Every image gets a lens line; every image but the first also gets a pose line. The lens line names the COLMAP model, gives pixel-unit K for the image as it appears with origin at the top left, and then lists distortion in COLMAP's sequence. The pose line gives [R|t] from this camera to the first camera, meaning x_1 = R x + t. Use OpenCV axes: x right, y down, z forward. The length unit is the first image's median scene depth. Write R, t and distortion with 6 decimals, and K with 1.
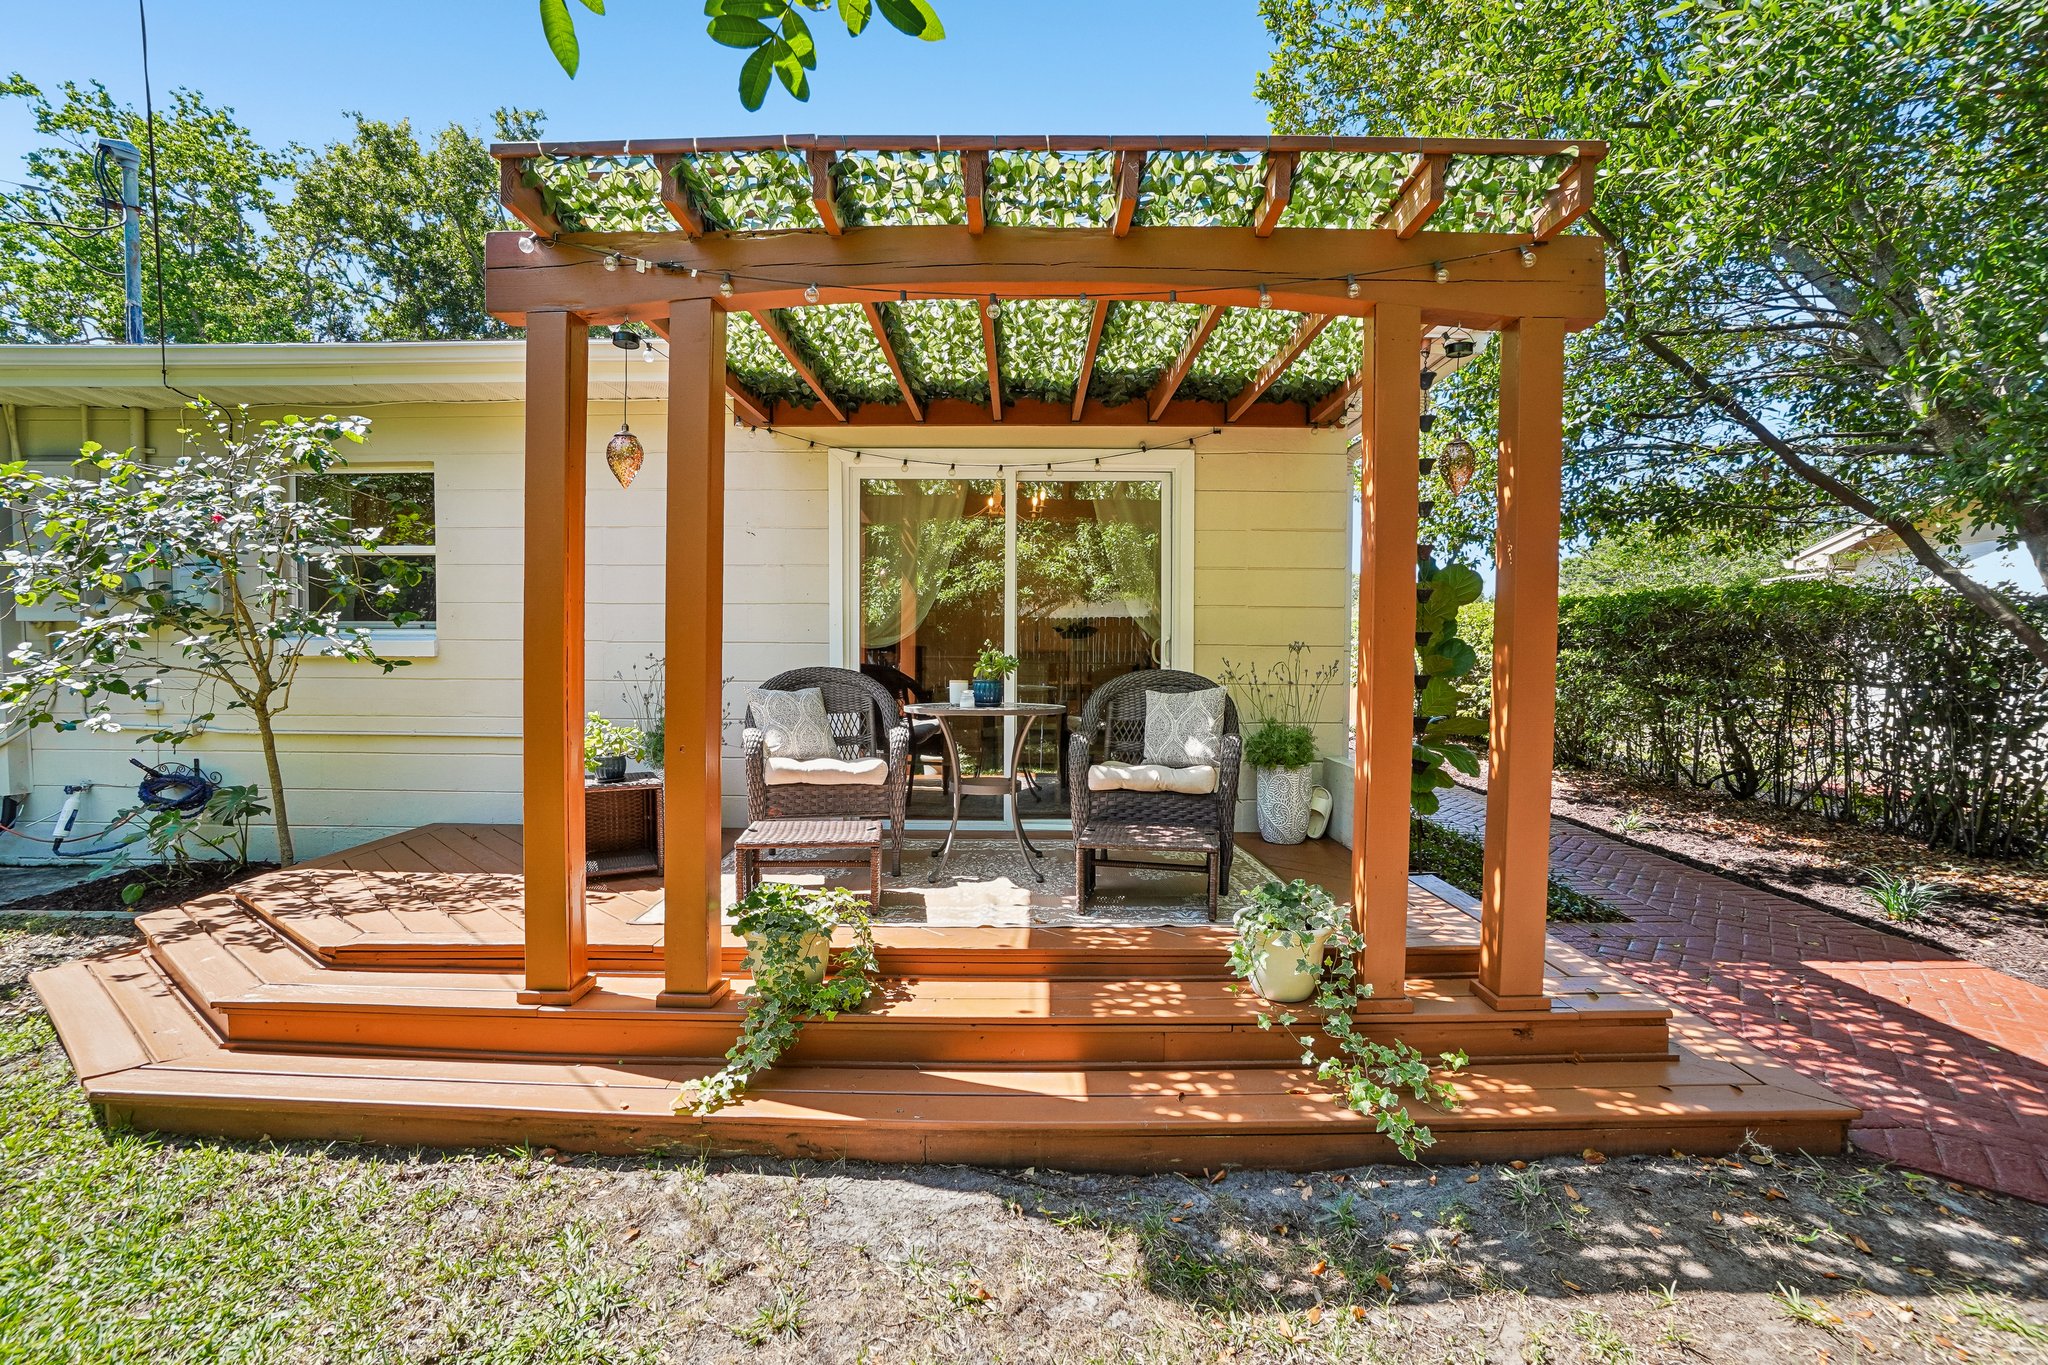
lens RADIAL K [[919.4, 0, 1020.7], [0, 919.4, 655.0], [0, 0, 1]] dist [-0.052782, 0.019381]
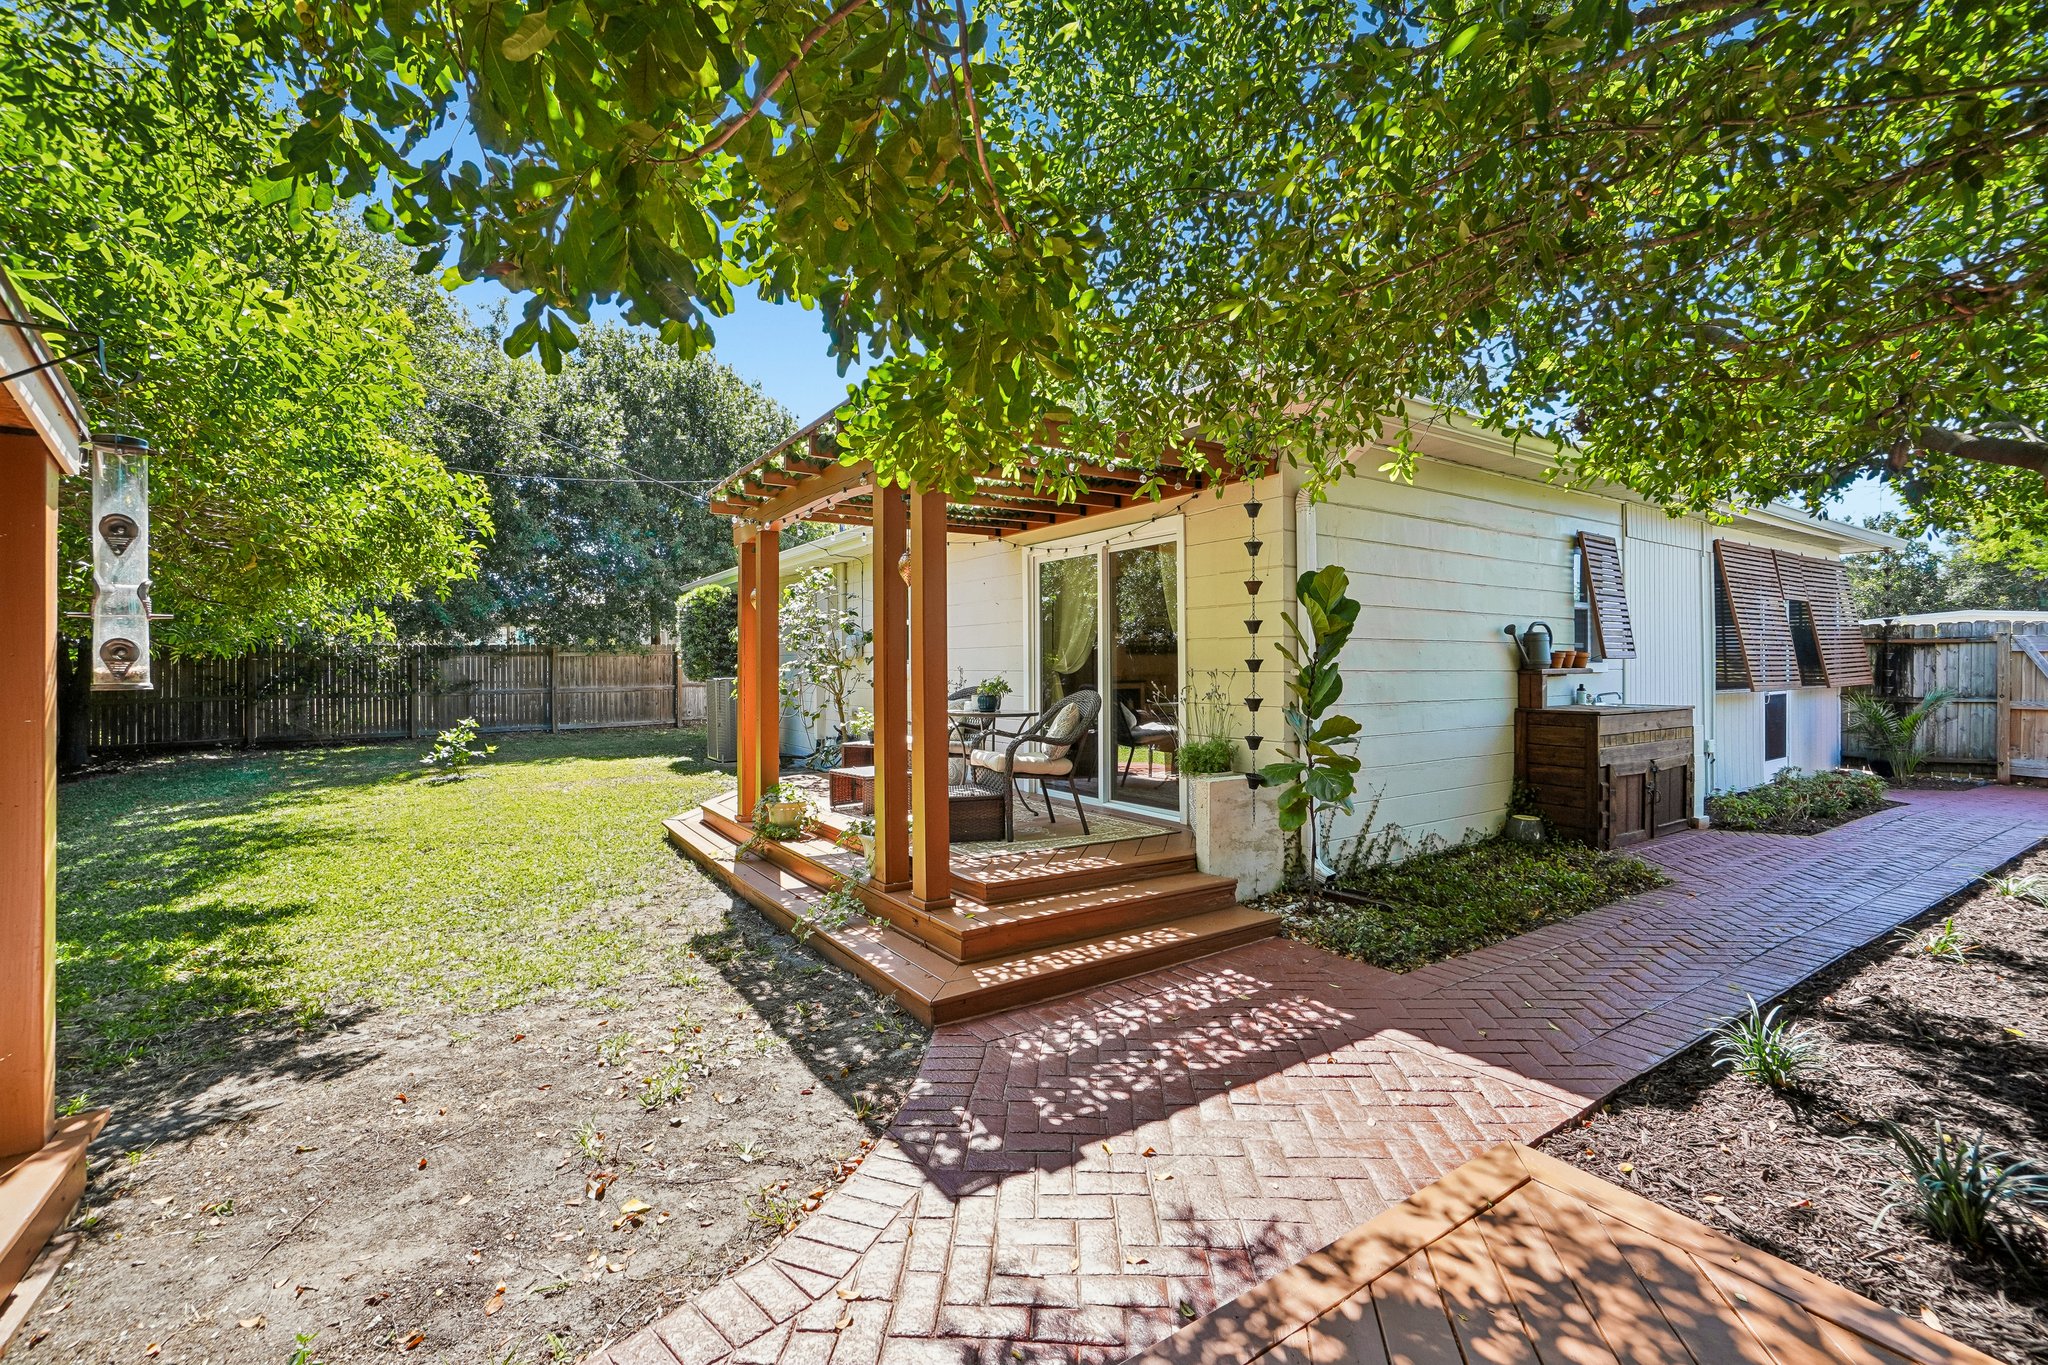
lens RADIAL K [[919.4, 0, 1020.7], [0, 919.4, 655.0], [0, 0, 1]] dist [-0.052782, 0.019381]
pose [[0.543827, -0.019768, -0.838965, 1.884667], [0.001085, 0.999738, -0.022853, -0.007422], [0.839197, 0.011518, 0.543706, 0.263983]]
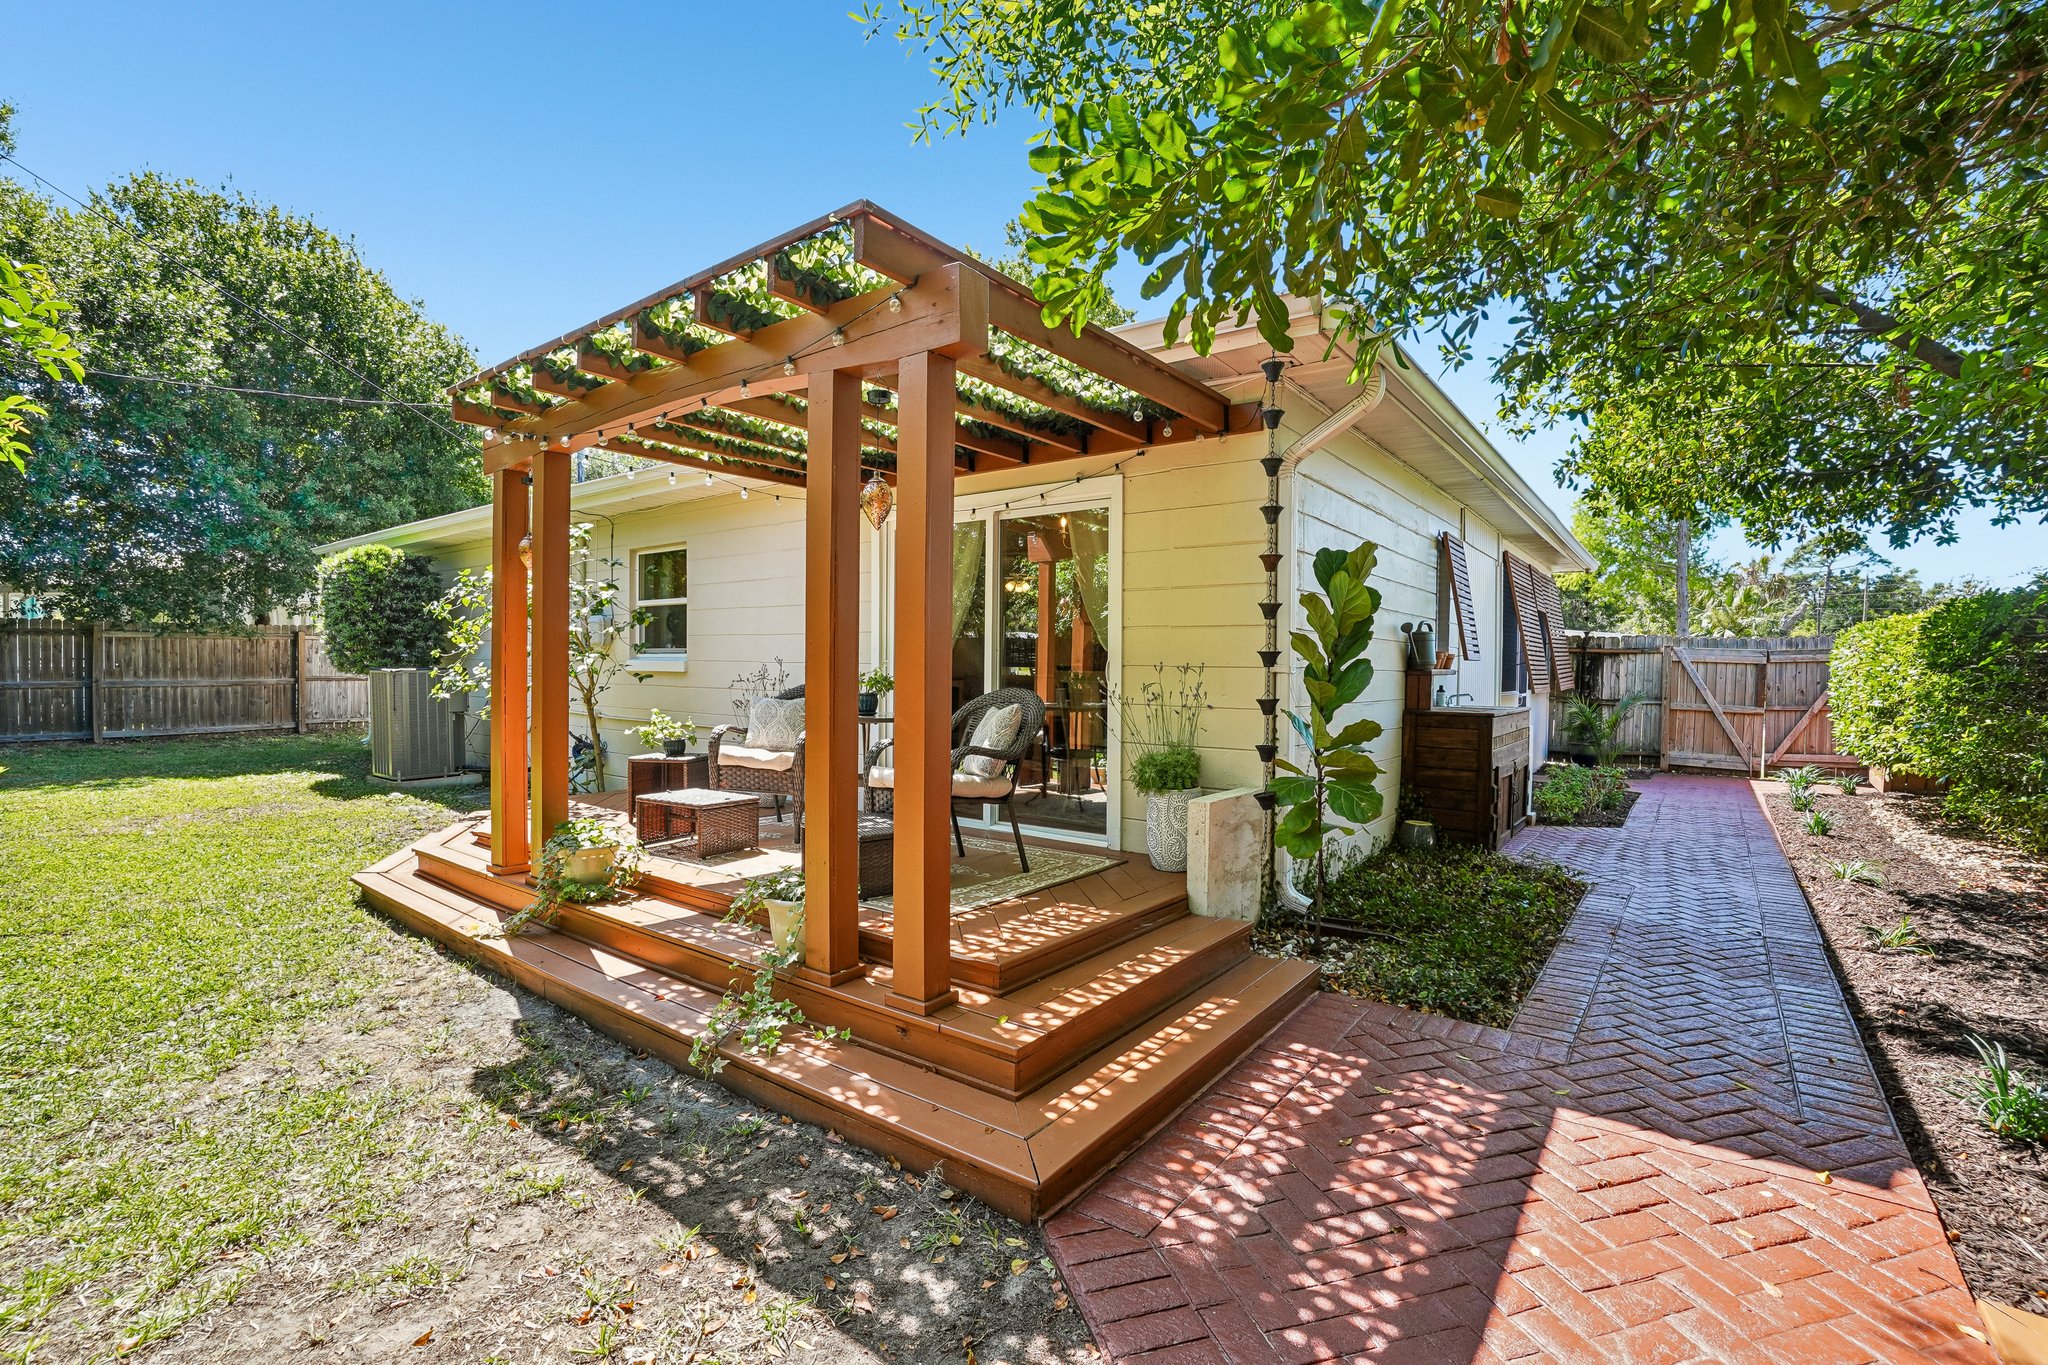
lens RADIAL K [[919.4, 0, 1020.7], [0, 919.4, 655.0], [0, 0, 1]] dist [-0.052782, 0.019381]
pose [[0.800226, -0.005183, -0.599676, 1.262561], [-0.010671, 0.999681, -0.022881, 0.002146], [0.599604, 0.024709, 0.799916, 0.206921]]
